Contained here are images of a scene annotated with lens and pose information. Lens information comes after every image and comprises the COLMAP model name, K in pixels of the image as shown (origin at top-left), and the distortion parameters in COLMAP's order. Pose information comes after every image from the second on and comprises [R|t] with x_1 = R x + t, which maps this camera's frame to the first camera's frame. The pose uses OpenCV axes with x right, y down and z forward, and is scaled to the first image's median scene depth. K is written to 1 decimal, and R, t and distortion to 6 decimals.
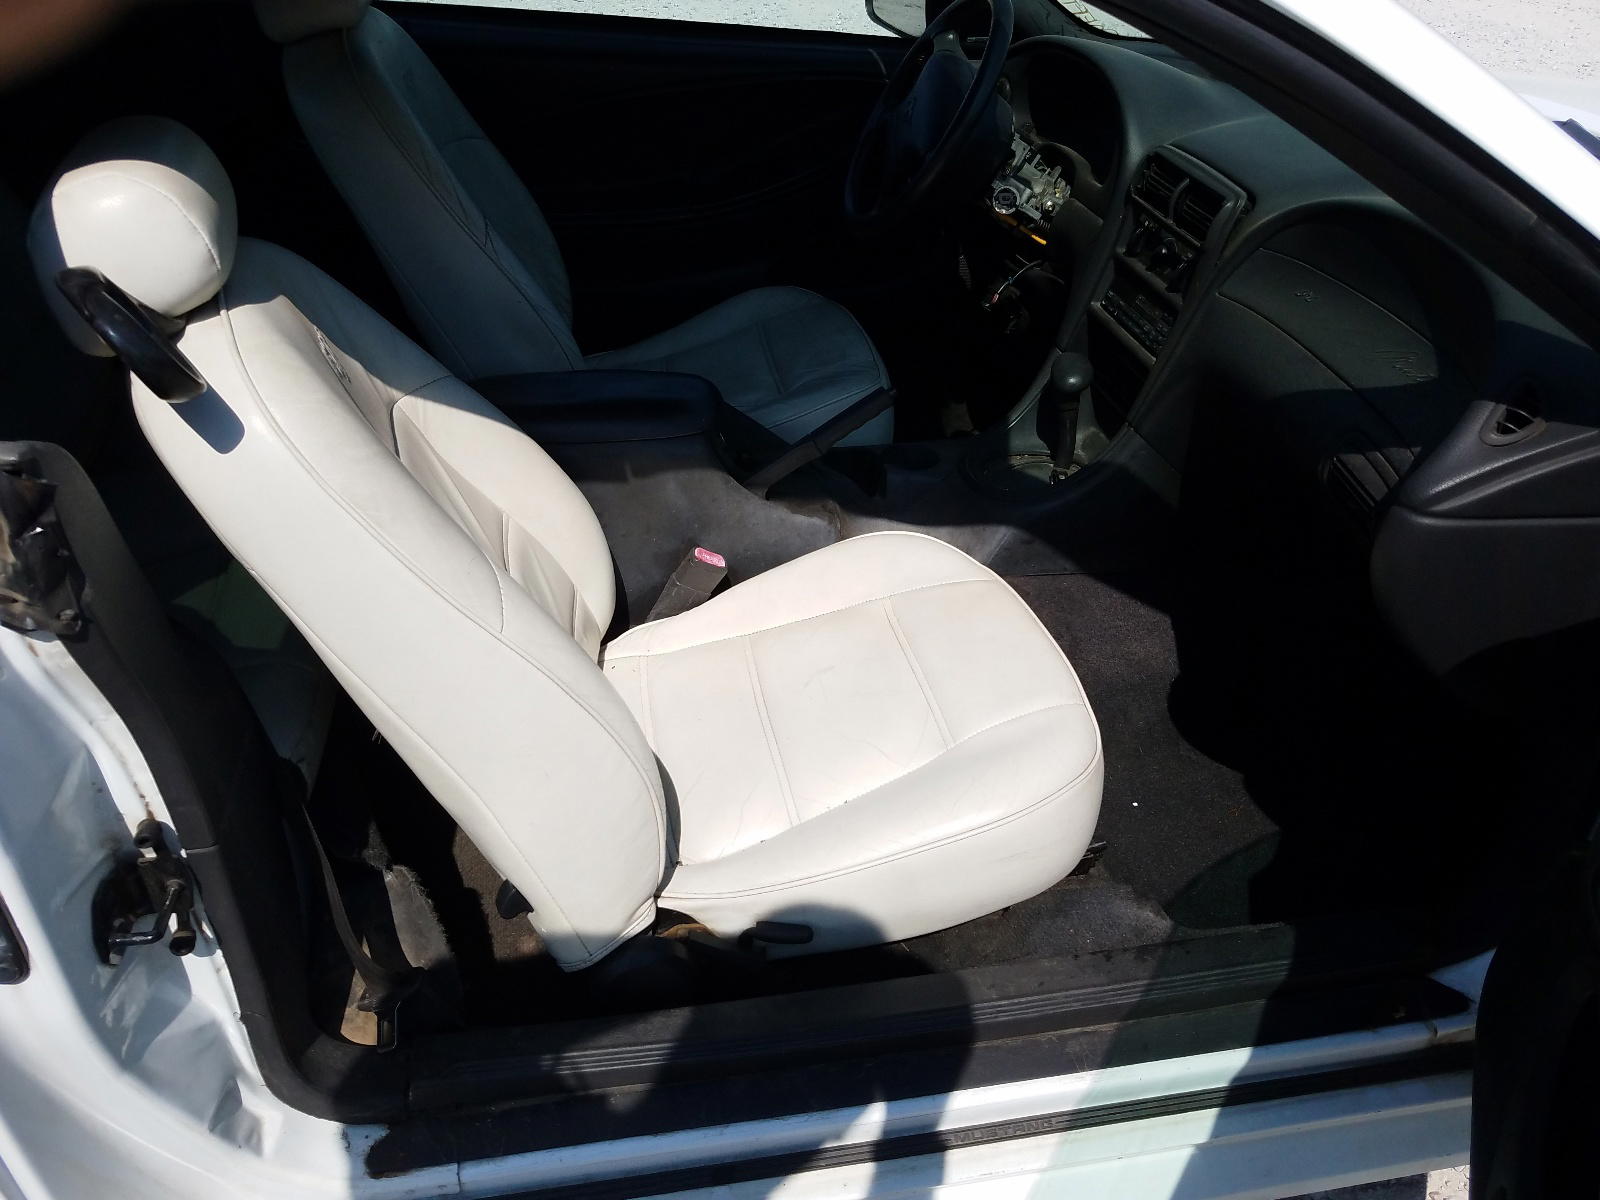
lens RADIAL K [[1239.6, 0, 800.0], [0, 1239.6, 600.0], [0, 0, 1]] dist [-0.004965, -0.002317]
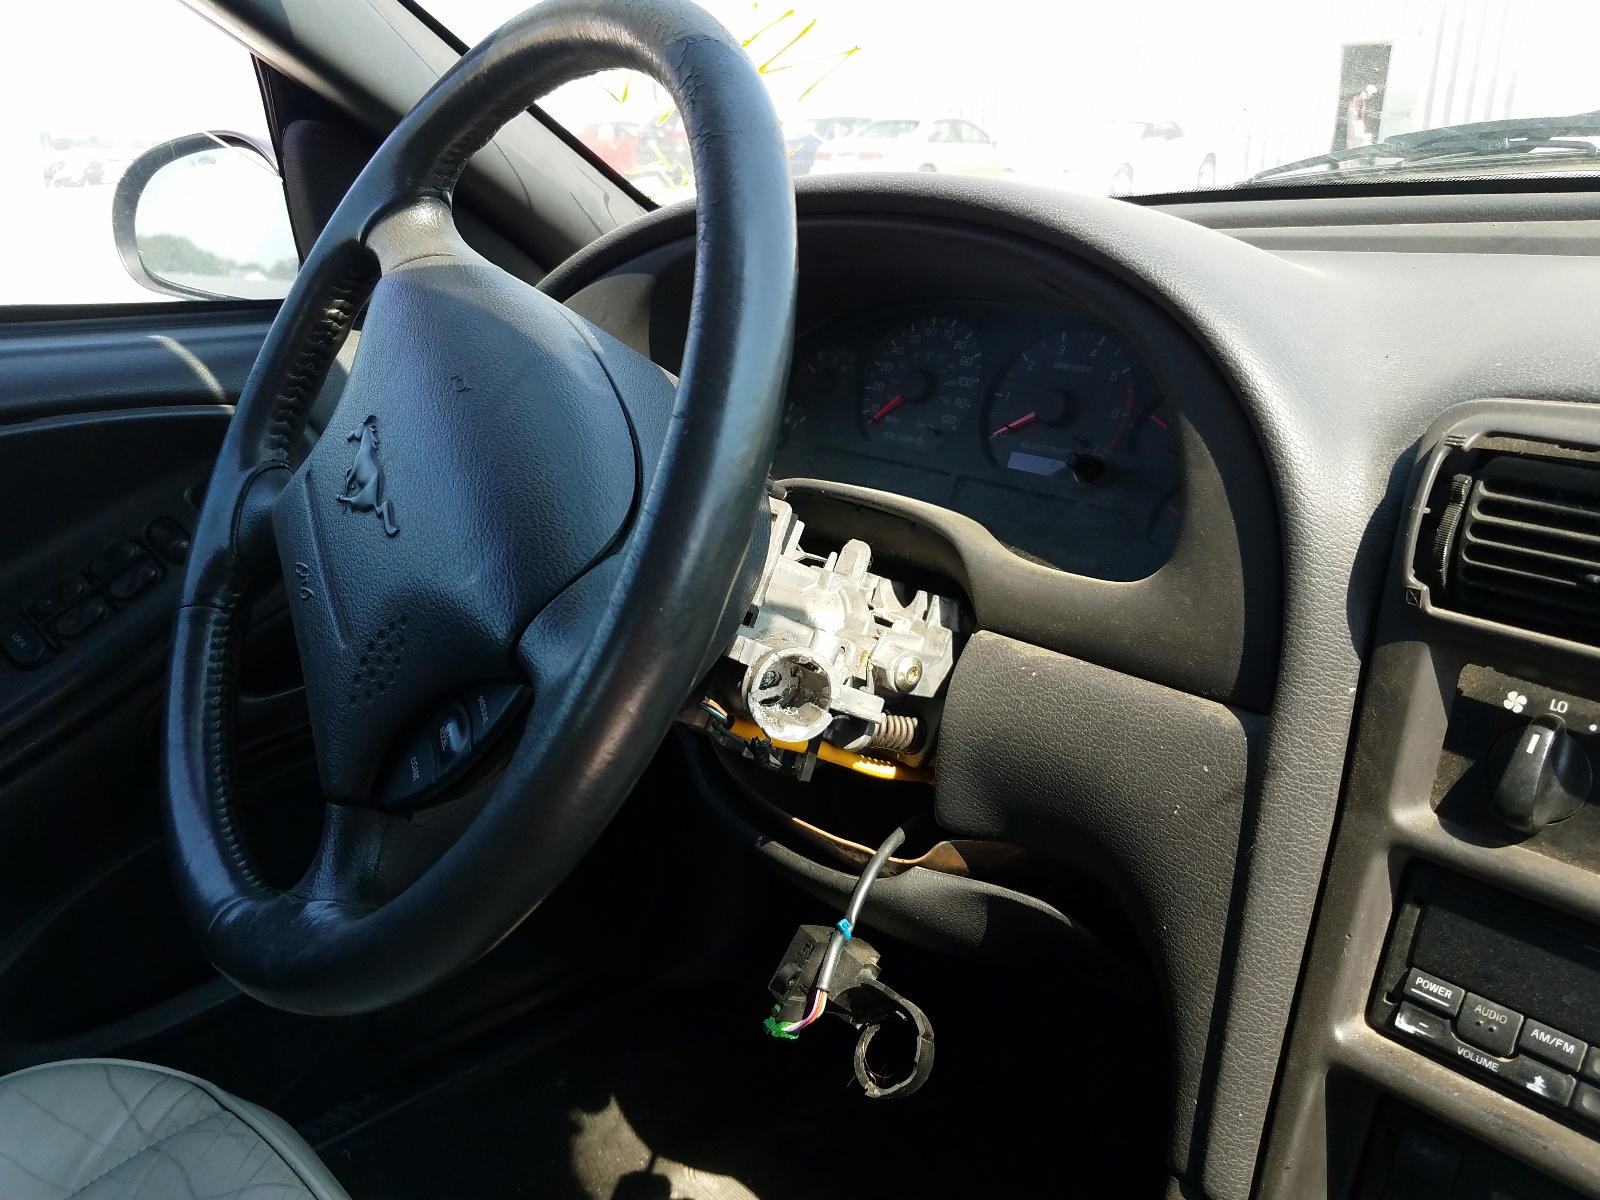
lens RADIAL K [[1239.6, 0, 800.0], [0, 1239.6, 600.0], [0, 0, 1]] dist [-0.004965, -0.002317]
pose [[0.855468, -0.218244, 0.469621, 0.038186], [0.329286, 0.929159, -0.168029, -0.287742], [-0.399681, 0.298383, 0.866731, 0.729911]]
